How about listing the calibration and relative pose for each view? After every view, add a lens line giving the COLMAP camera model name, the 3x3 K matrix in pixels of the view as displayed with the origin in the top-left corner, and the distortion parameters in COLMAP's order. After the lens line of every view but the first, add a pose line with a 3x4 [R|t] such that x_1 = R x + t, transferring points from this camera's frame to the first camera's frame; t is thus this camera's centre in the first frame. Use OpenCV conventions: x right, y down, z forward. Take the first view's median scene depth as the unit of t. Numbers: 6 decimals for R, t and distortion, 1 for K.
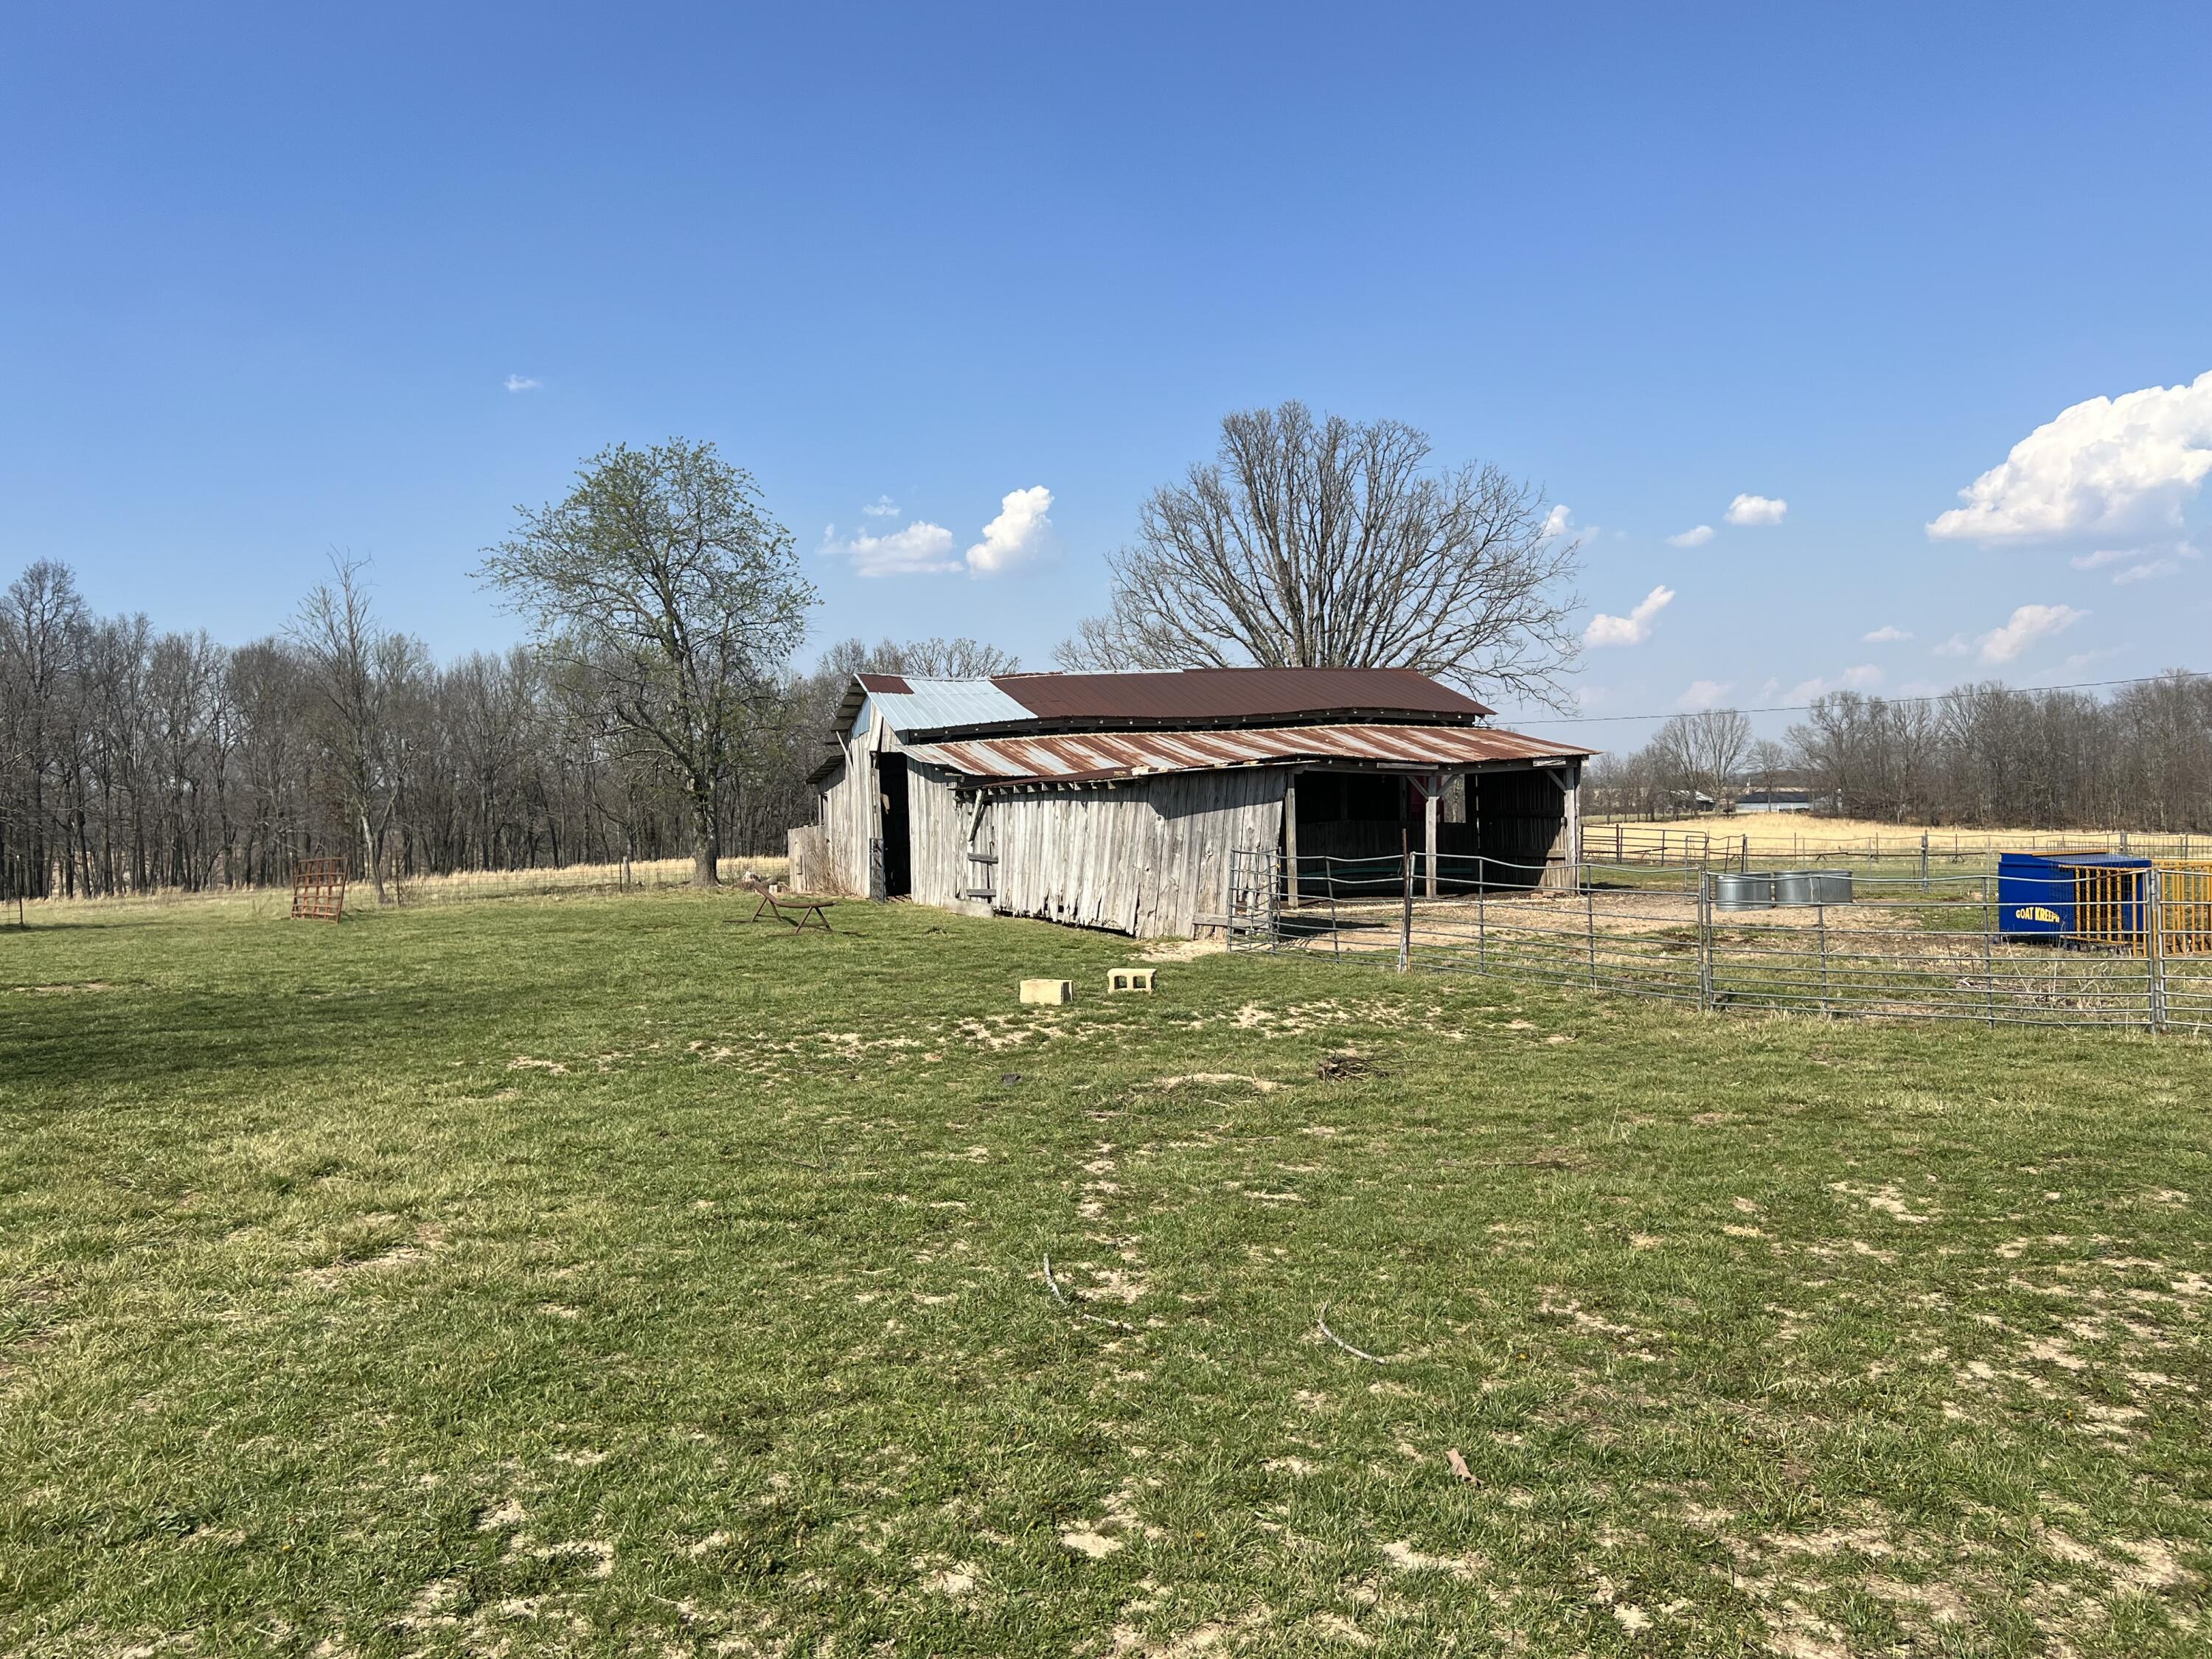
lens RADIAL K [[1696.9, 0, 1116.0], [0, 1696.9, 850.4], [0, 0, 1]] dist [0.079126, -0.089212]
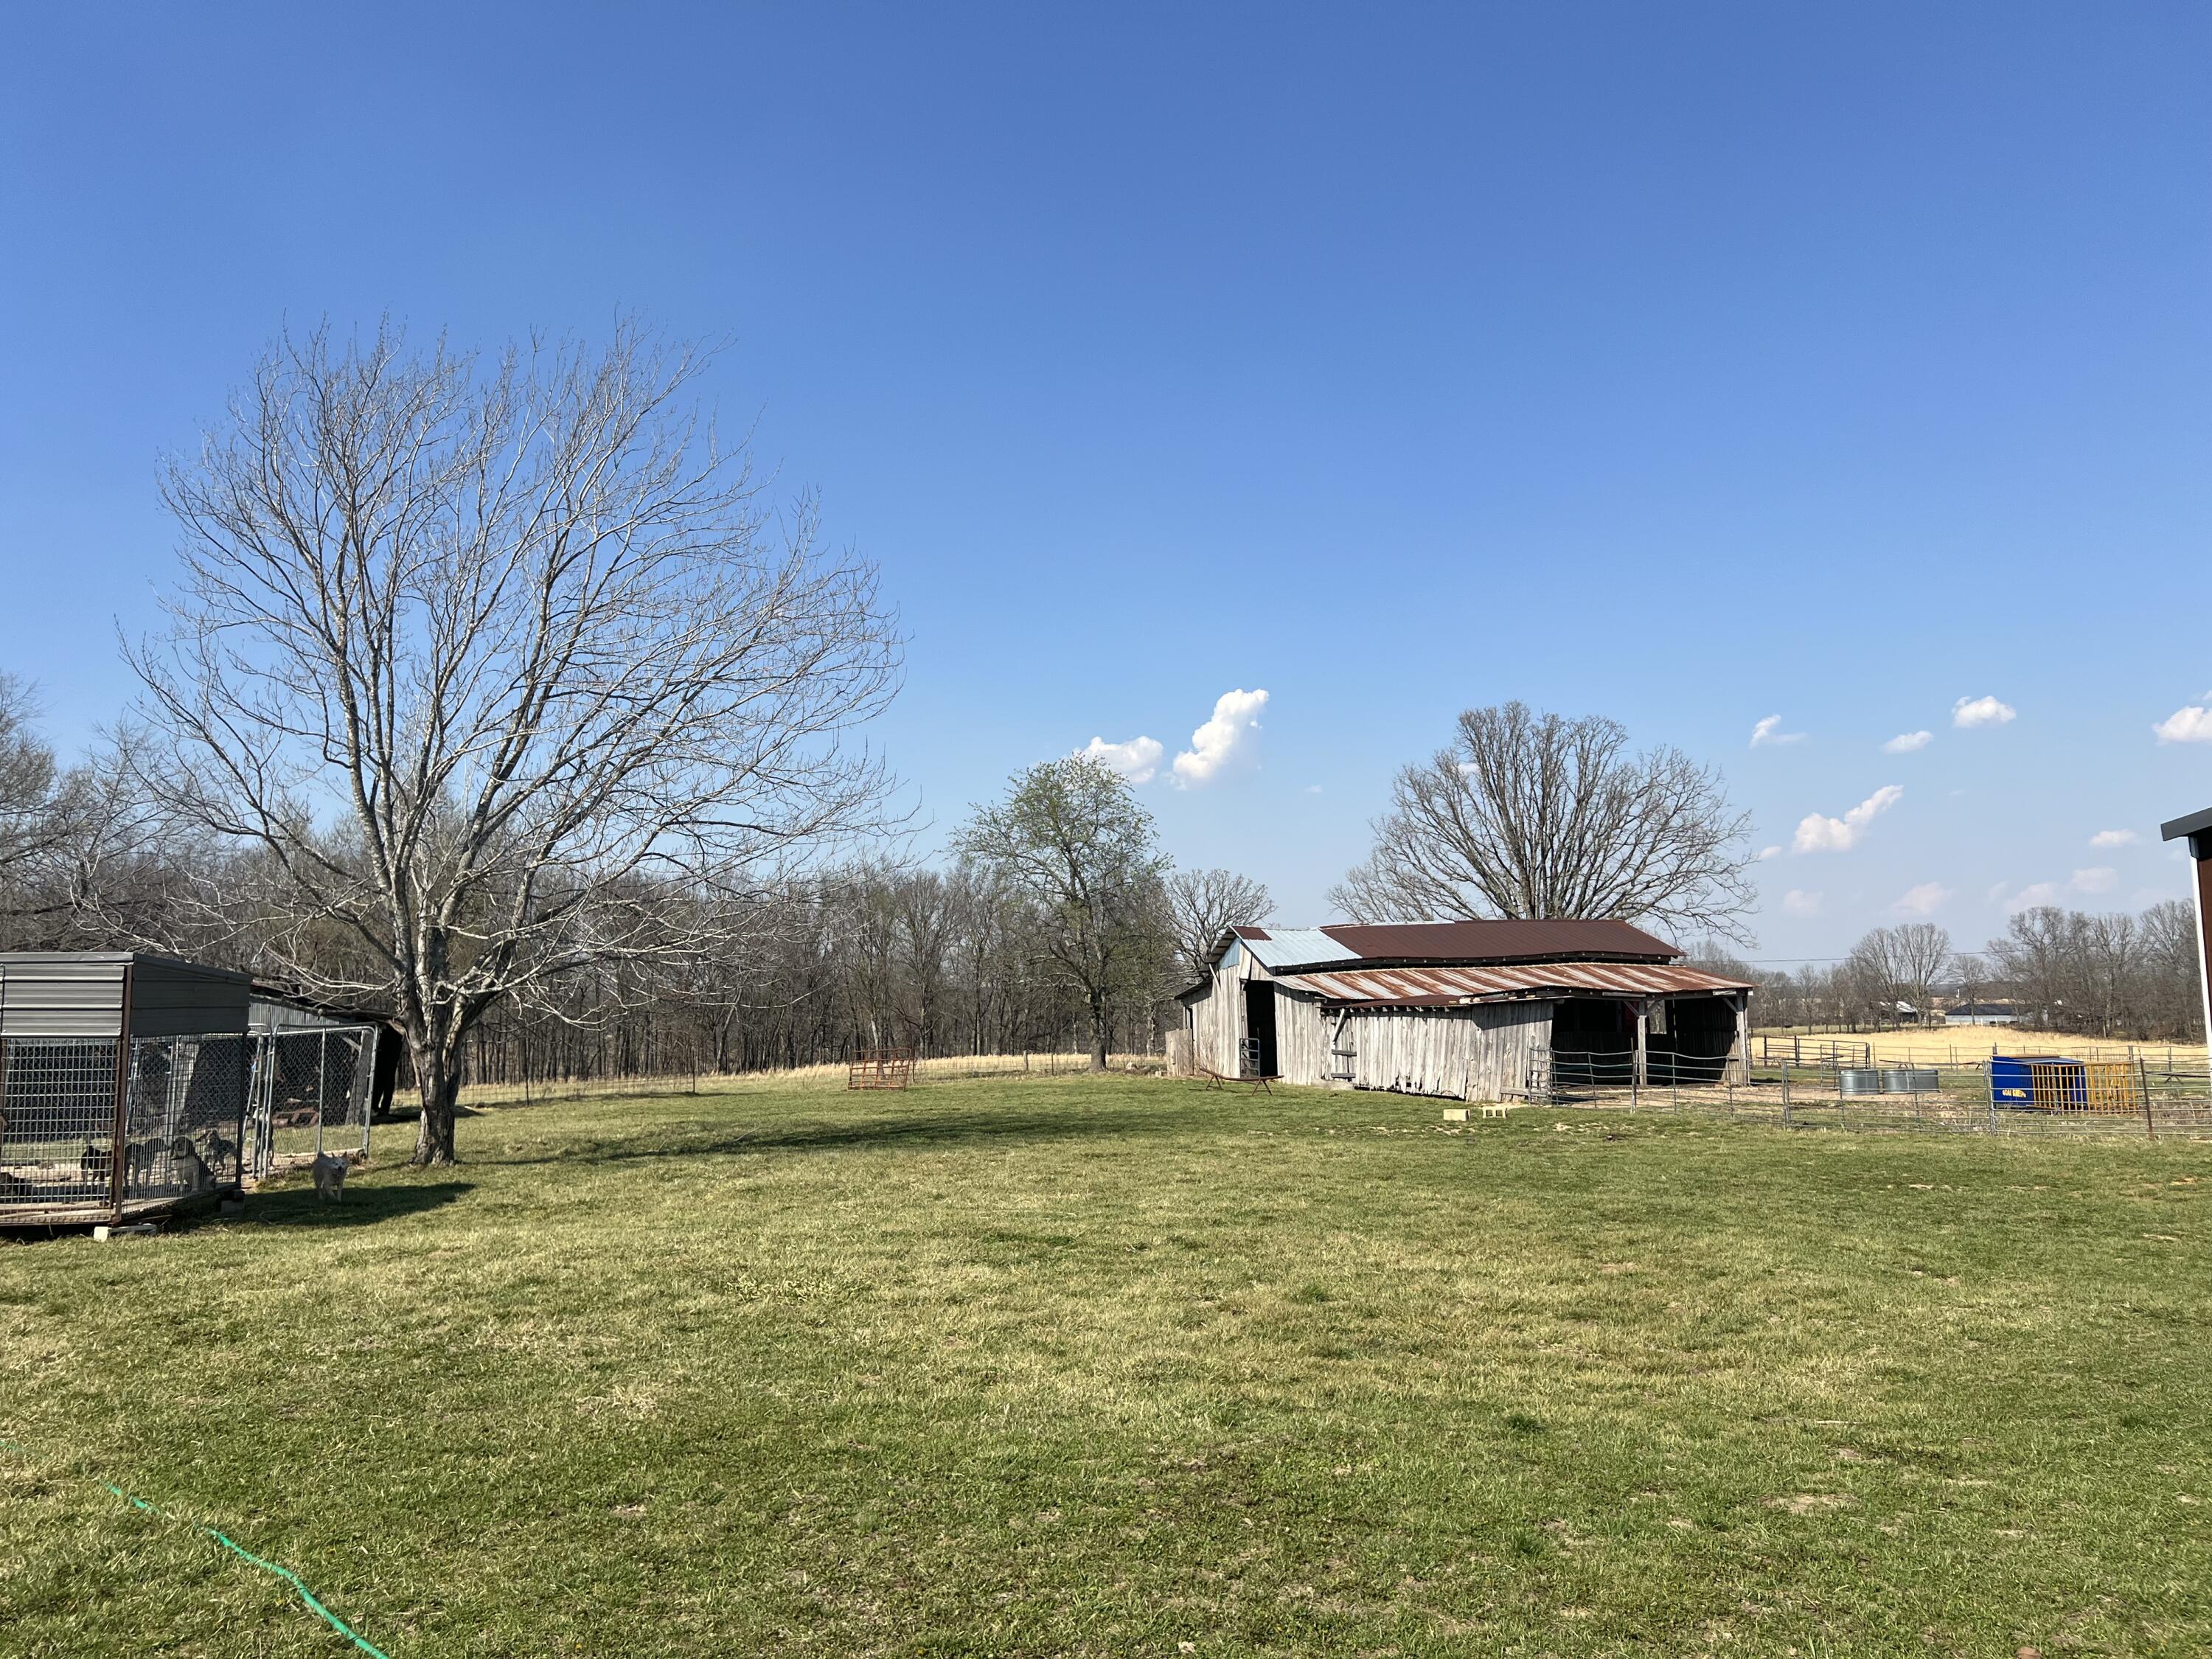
lens RADIAL K [[1696.9, 0, 1102.1], [0, 1696.9, 832.8], [0, 0, 1]] dist [0.079126, -0.089212]
pose [[0.993254, -0.004700, -0.115862, -0.089113], [-0.010188, 0.991778, -0.127567, 0.004329], [0.115509, 0.127887, 0.985039, -0.447955]]
